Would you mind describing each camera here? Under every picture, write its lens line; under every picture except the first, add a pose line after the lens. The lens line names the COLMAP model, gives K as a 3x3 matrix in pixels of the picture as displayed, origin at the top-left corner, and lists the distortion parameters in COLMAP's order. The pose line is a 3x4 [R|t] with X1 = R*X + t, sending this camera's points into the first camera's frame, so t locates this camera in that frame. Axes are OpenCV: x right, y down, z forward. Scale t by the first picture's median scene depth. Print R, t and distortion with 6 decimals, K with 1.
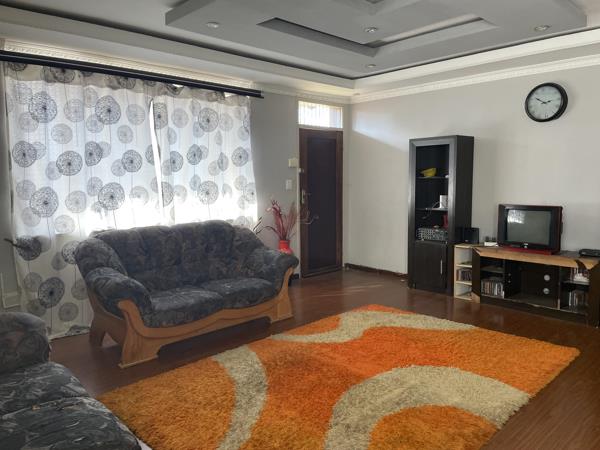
lens RADIAL K [[454.8, 0, 300.0], [0, 454.8, 225.0], [0, 0, 1]] dist [0.102867, -0.148345]
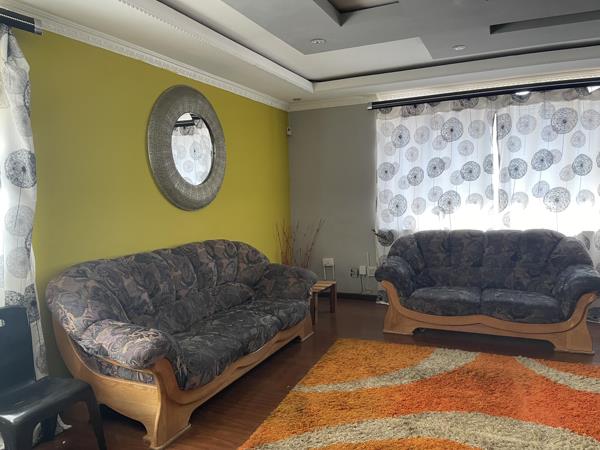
lens RADIAL K [[454.8, 0, 300.0], [0, 454.8, 225.0], [0, 0, 1]] dist [0.102867, -0.148345]
pose [[0.380167, 0.068183, -0.922401, 0.549421], [-0.073419, 0.996357, 0.043390, -0.026867], [0.921999, 0.051226, 0.383787, 0.196787]]
